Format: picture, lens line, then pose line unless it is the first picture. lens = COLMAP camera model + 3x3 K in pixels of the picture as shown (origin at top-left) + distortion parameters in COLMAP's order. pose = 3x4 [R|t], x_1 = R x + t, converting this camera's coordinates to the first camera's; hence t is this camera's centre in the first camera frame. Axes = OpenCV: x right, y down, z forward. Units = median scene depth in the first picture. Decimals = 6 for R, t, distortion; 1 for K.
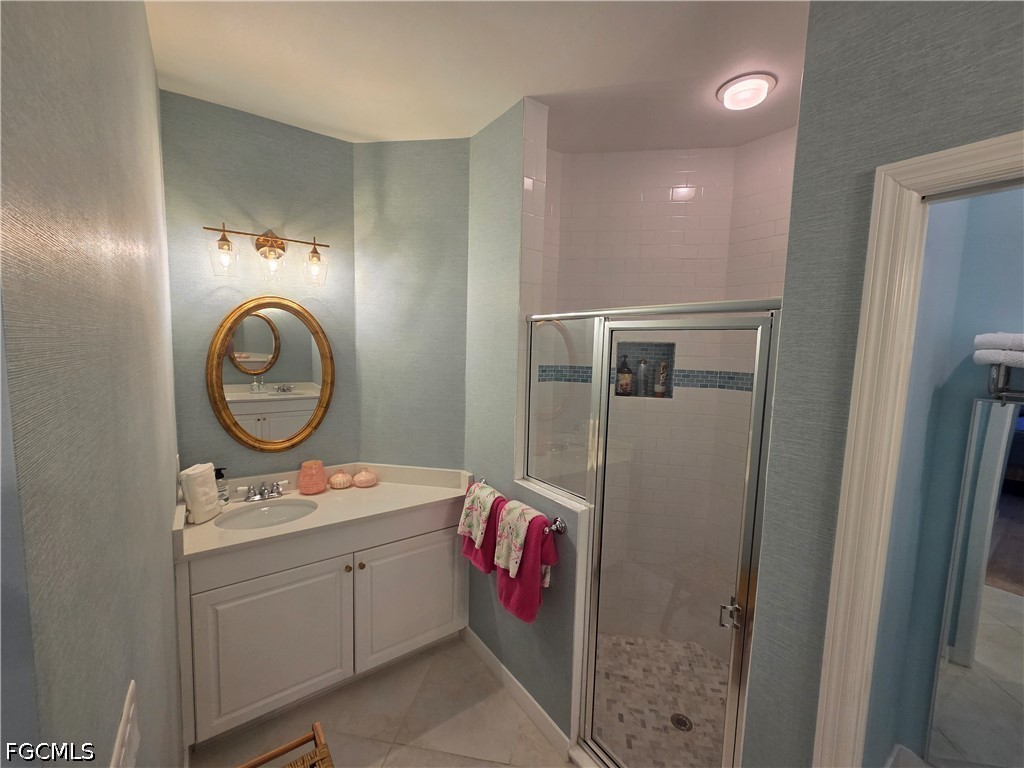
lens RADIAL K [[420.8, 0, 514.6], [0, 420.8, 387.5], [0, 0, 1]] dist [0.004009, -0.000044]
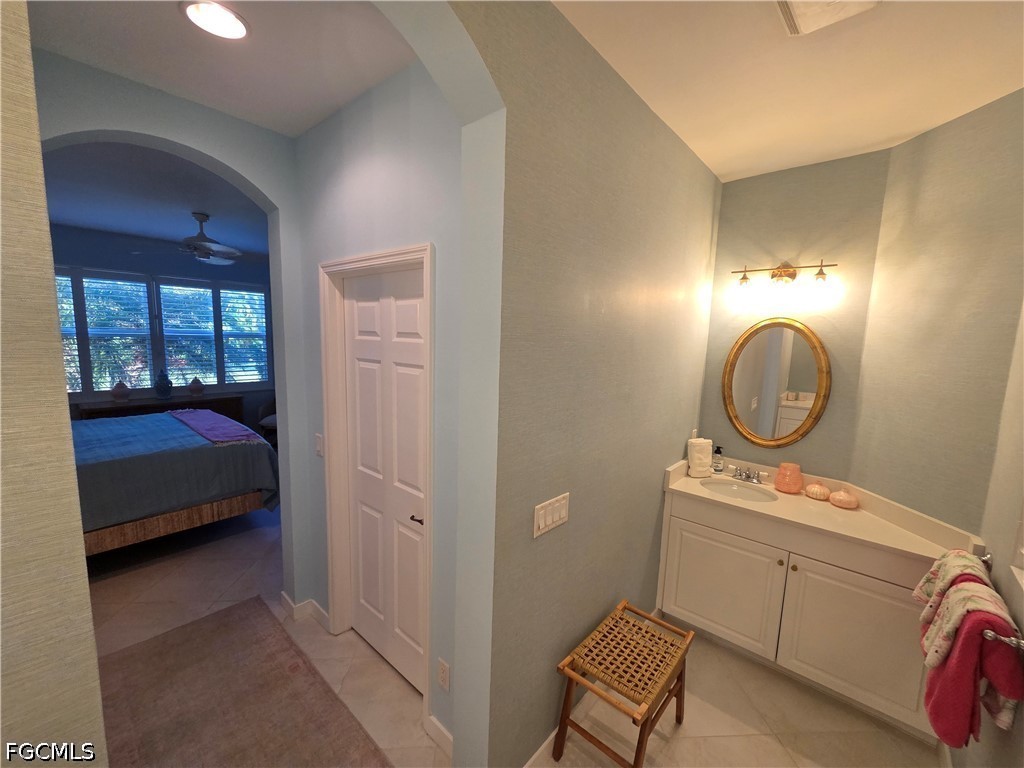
lens RADIAL K [[420.8, 0, 519.9], [0, 420.8, 386.9], [0, 0, 1]] dist [0.004009, -0.000044]
pose [[0.230694, 0.099772, -0.967898, 0.416469], [-0.123903, 0.989644, 0.072482, -0.017176], [0.965105, 0.103204, 0.240667, 0.027862]]
